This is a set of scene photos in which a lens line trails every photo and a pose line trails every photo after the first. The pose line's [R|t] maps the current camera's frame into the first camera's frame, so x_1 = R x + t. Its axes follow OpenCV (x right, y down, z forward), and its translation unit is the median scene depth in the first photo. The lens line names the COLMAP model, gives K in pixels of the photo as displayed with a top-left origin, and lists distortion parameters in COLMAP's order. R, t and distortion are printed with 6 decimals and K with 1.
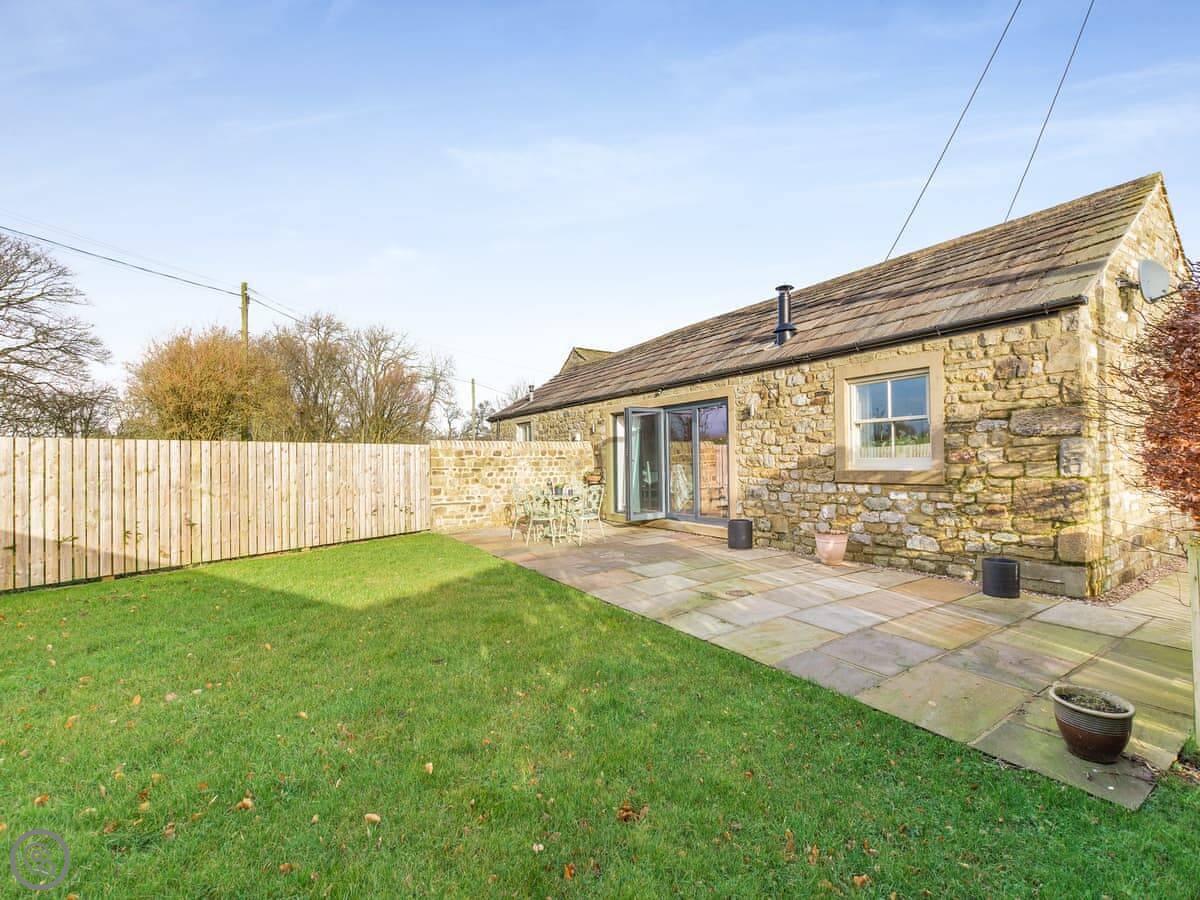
lens RADIAL K [[525.0, 0, 606.1], [0, 525.0, 454.3], [0, 0, 1]] dist [0.006815, -0.001198]
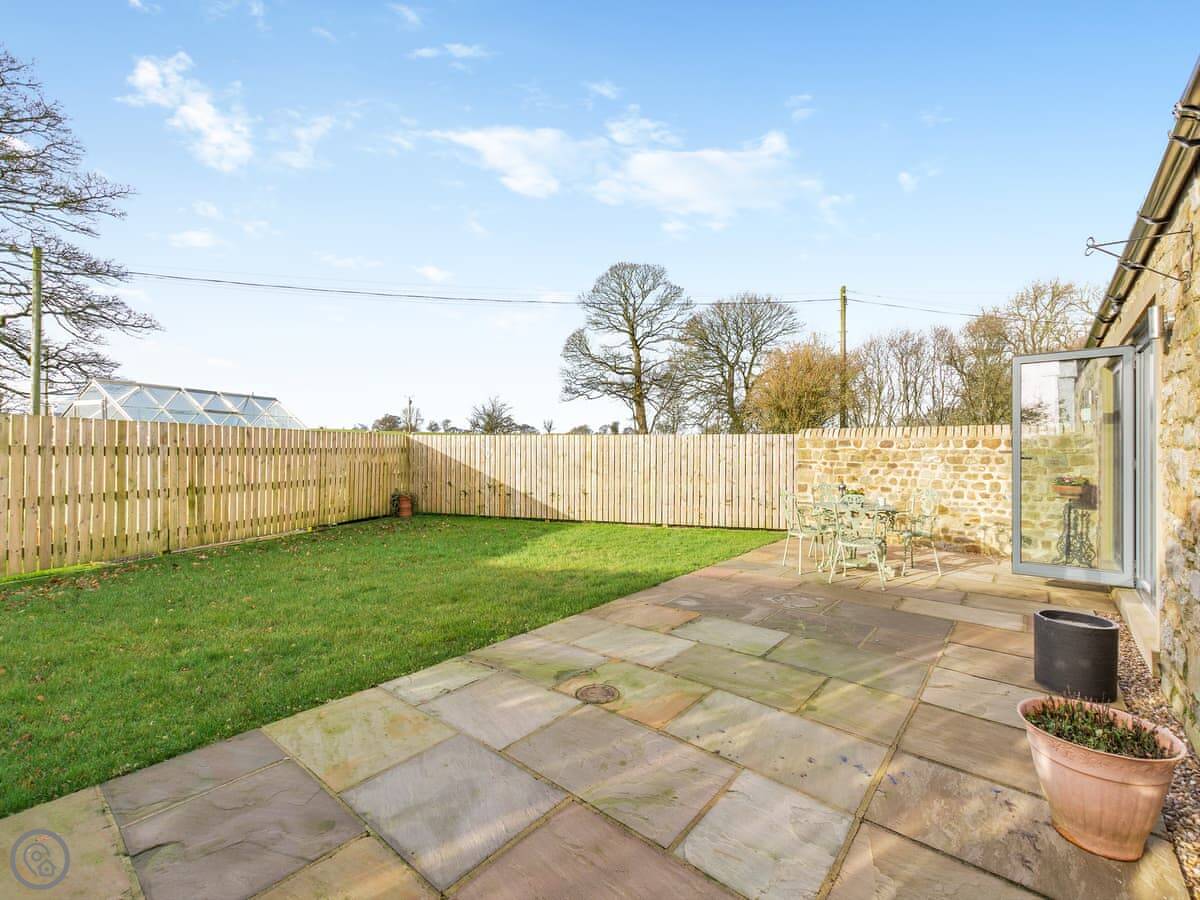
lens RADIAL K [[525.0, 0, 611.4], [0, 525.0, 446.3], [0, 0, 1]] dist [0.006815, -0.001198]
pose [[0.299101, 0.005550, -0.954205, 0.570295], [-0.001442, 0.999985, 0.005364, -0.002747], [0.954220, -0.000228, 0.299104, 0.607859]]
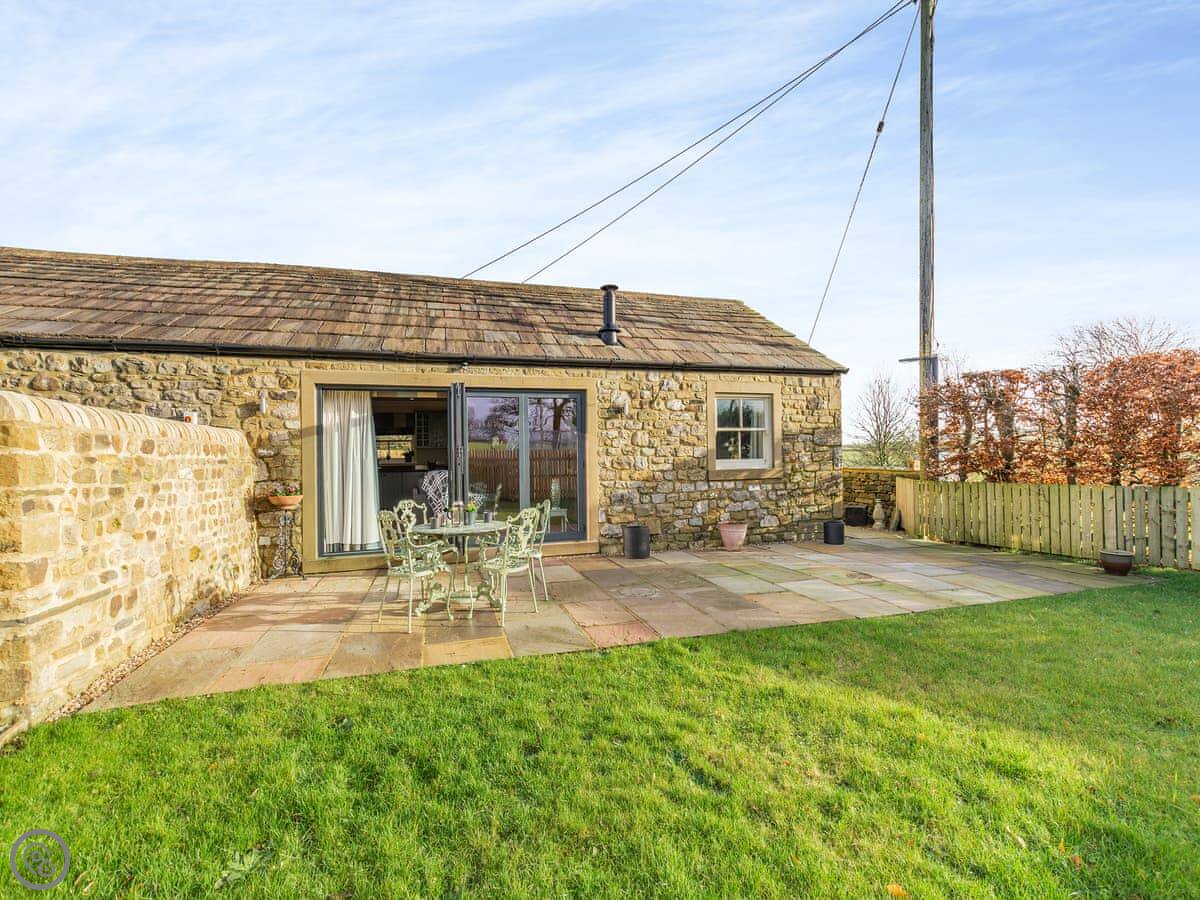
lens RADIAL K [[525.0, 0, 600.4], [0, 525.0, 457.1], [0, 0, 1]] dist [0.006815, -0.001198]
pose [[0.289100, 0.016747, 0.957152, -0.705247], [0.004327, 0.999814, -0.018801, 0.021384], [-0.957289, 0.009577, 0.288974, 0.863837]]
